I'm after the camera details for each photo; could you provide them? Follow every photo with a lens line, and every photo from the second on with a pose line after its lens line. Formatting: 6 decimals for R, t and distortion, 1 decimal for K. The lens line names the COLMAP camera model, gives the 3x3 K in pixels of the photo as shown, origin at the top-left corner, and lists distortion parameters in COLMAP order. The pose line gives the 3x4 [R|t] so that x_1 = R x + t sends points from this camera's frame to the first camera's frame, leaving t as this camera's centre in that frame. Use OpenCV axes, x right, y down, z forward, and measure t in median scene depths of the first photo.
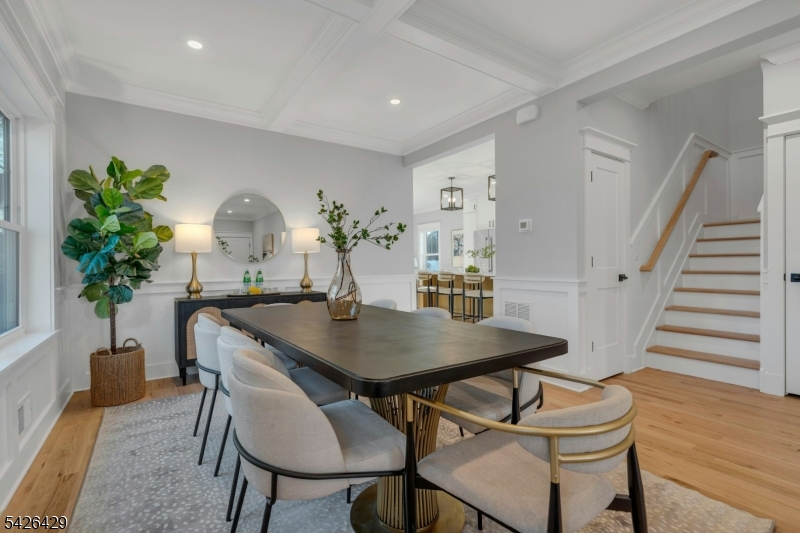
lens RADIAL K [[365.7, 0, 396.8], [0, 365.7, 265.8], [0, 0, 1]] dist [0.002845, -0.001015]
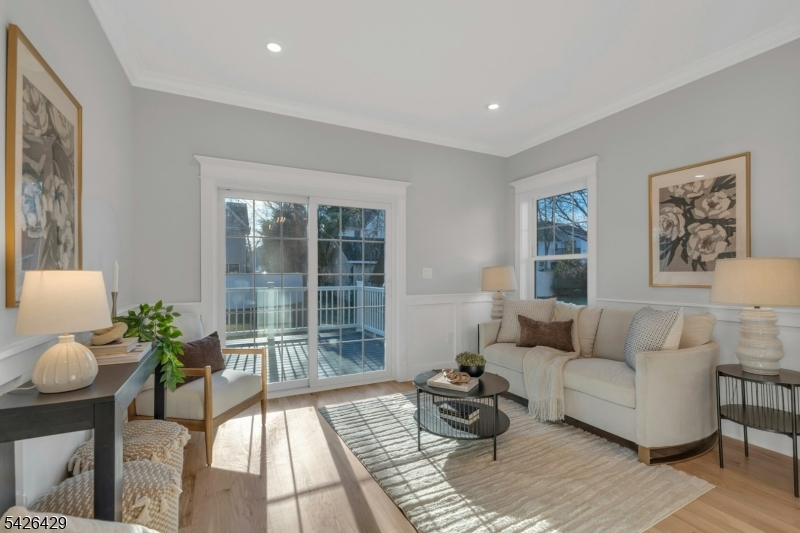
lens RADIAL K [[365.7, 0, 396.8], [0, 365.7, 265.7], [0, 0, 1]] dist [0.002845, -0.001015]
pose [[0.992287, -0.001092, -0.123956, -0.058116], [-0.001551, 0.999773, -0.021228, -0.044090], [0.123951, 0.021257, 0.992061, 1.954126]]
